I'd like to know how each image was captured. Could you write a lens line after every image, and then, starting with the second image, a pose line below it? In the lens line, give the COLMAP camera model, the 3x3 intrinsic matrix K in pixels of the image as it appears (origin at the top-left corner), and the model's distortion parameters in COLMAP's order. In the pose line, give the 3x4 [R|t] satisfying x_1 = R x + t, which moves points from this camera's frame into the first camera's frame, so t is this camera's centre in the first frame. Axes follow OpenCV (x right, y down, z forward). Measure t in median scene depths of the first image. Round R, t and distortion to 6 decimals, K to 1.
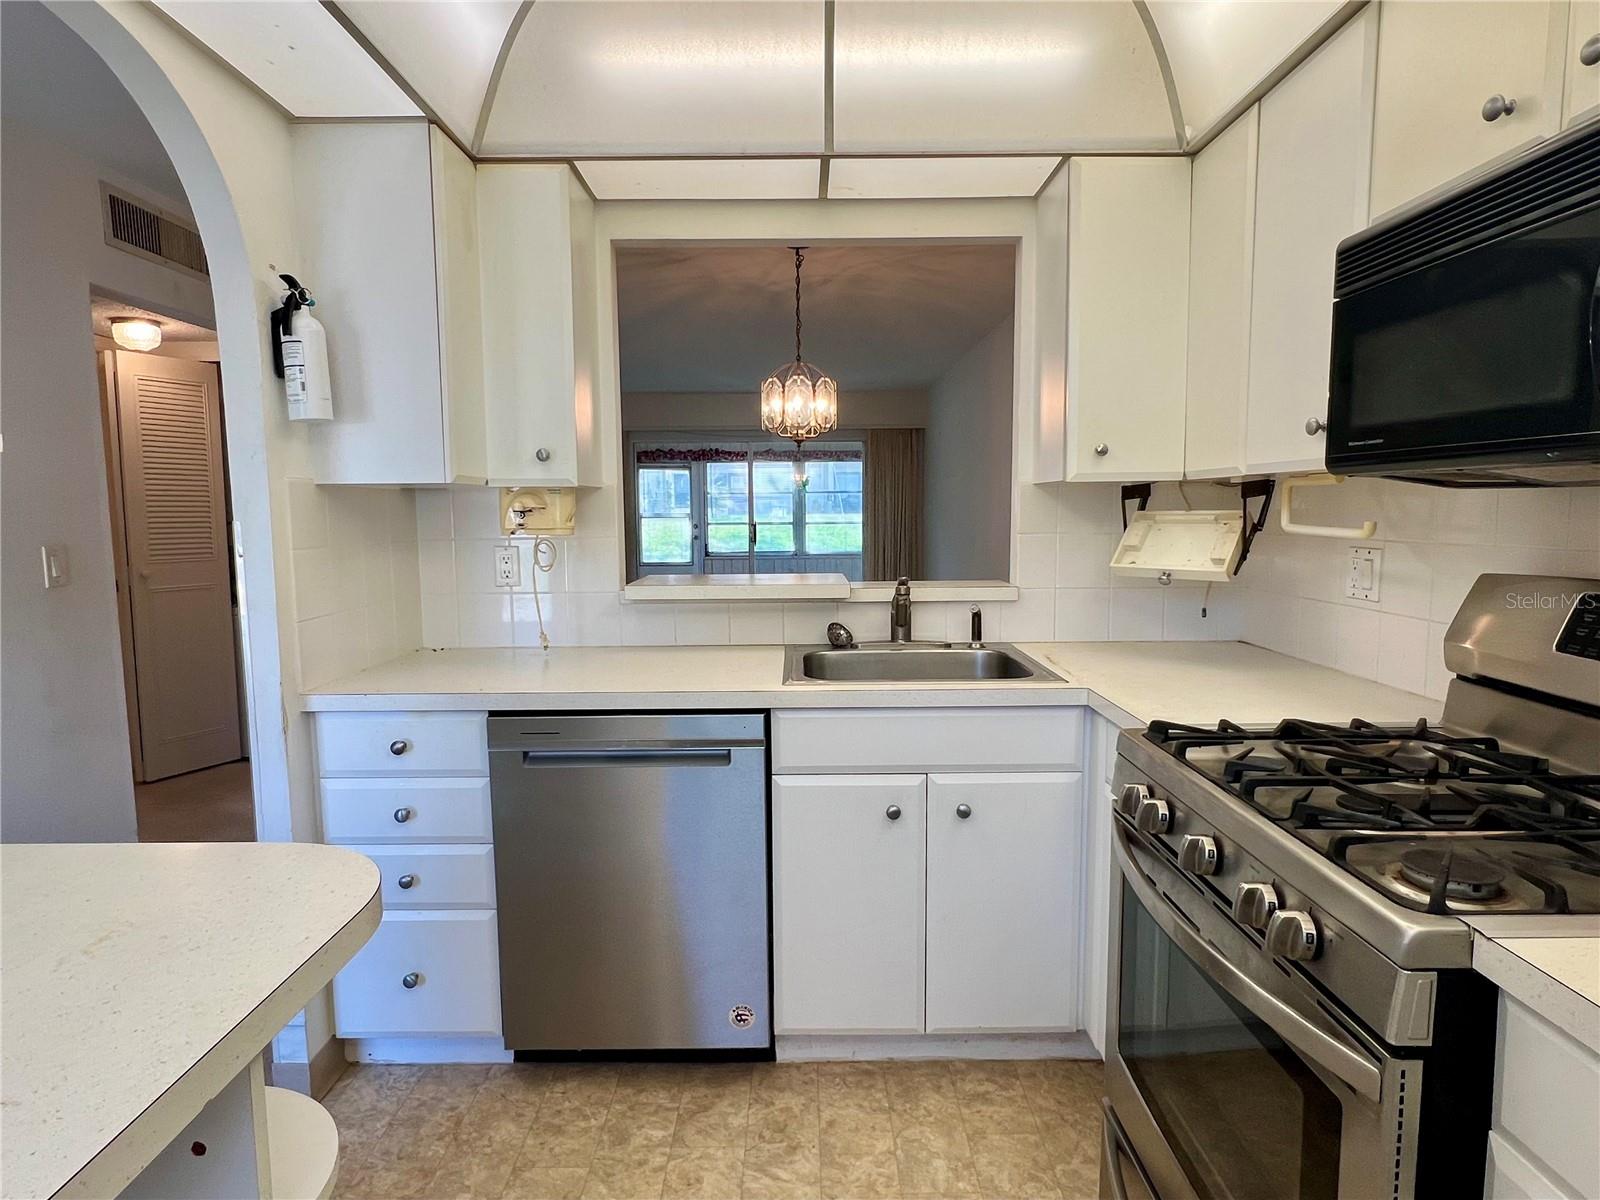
lens RADIAL K [[890.3, 0, 798.2], [0, 890.3, 598.4], [0, 0, 1]] dist [-0.033934, -0.000664]
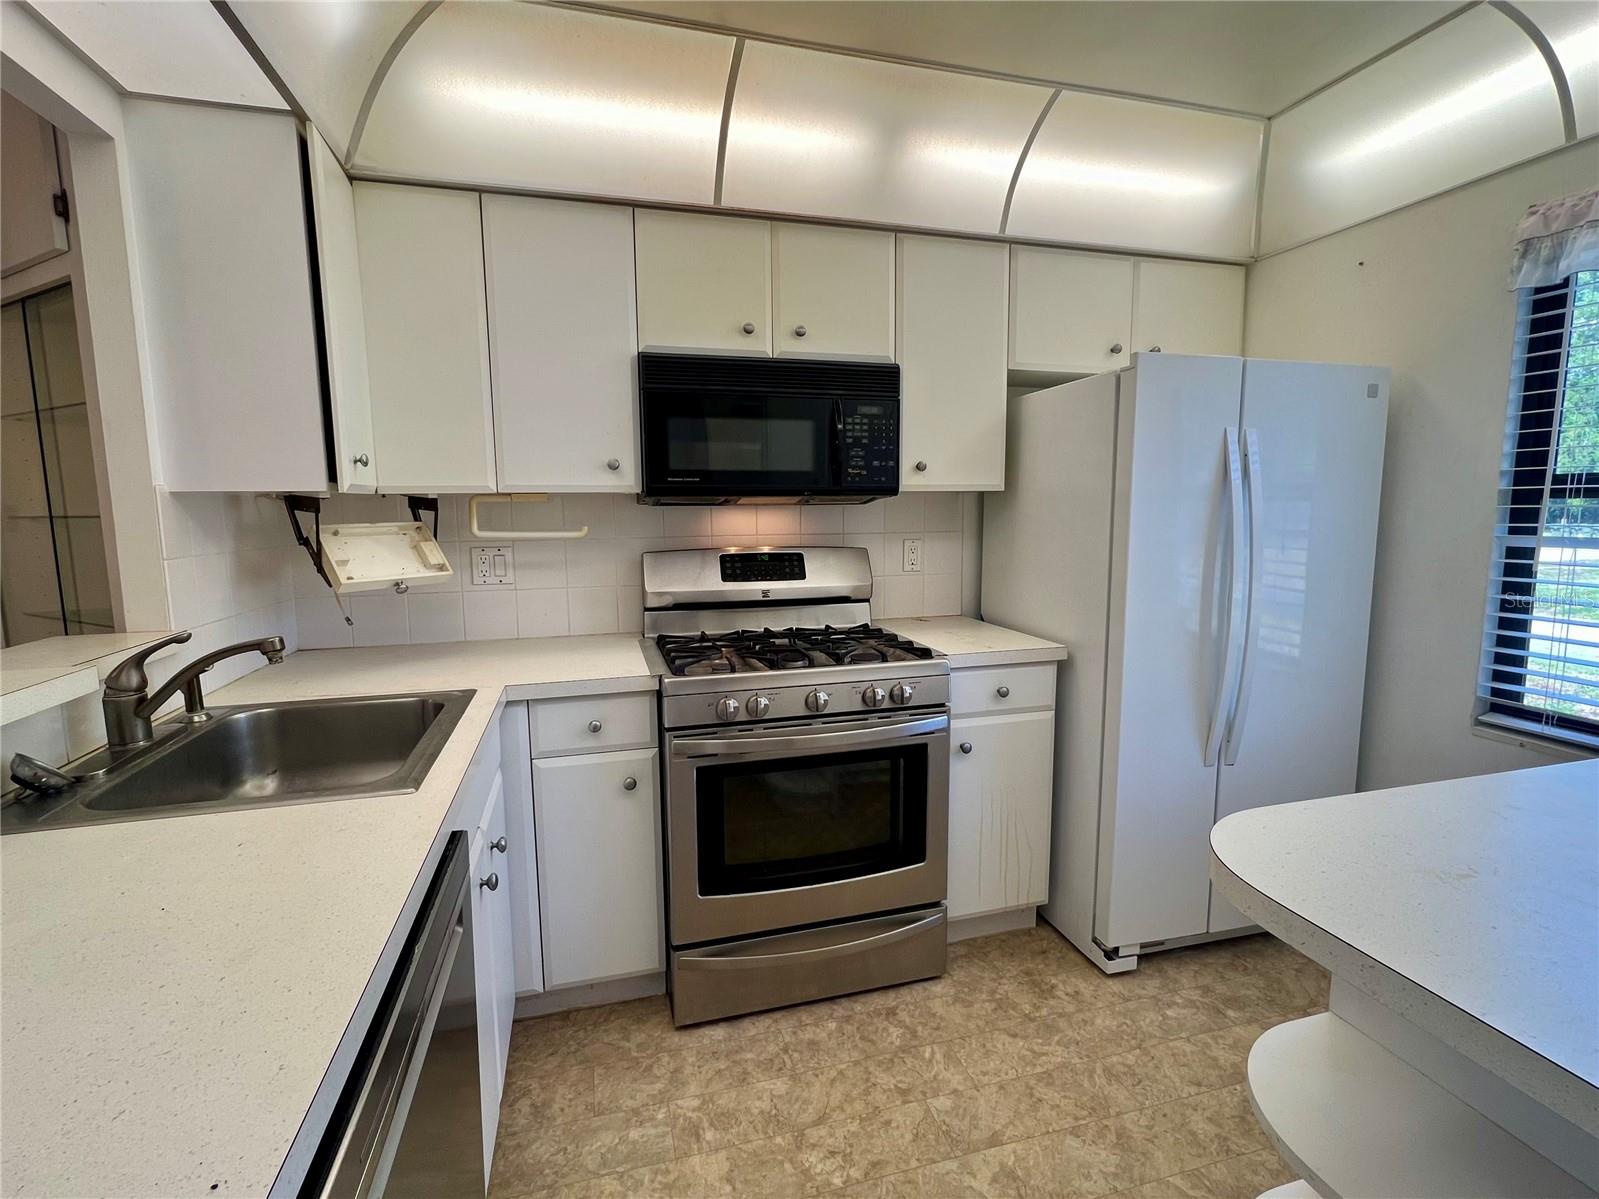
lens RADIAL K [[742.7, 0, 793.2], [0, 742.7, 592.8], [0, 0, 1]] dist [0.001703, -0.000244]
pose [[-0.268406, -0.106577, 0.957392, -0.620882], [0.109826, 0.983995, 0.140329, -0.099043], [-0.957025, 0.142812, -0.252405, 0.858727]]
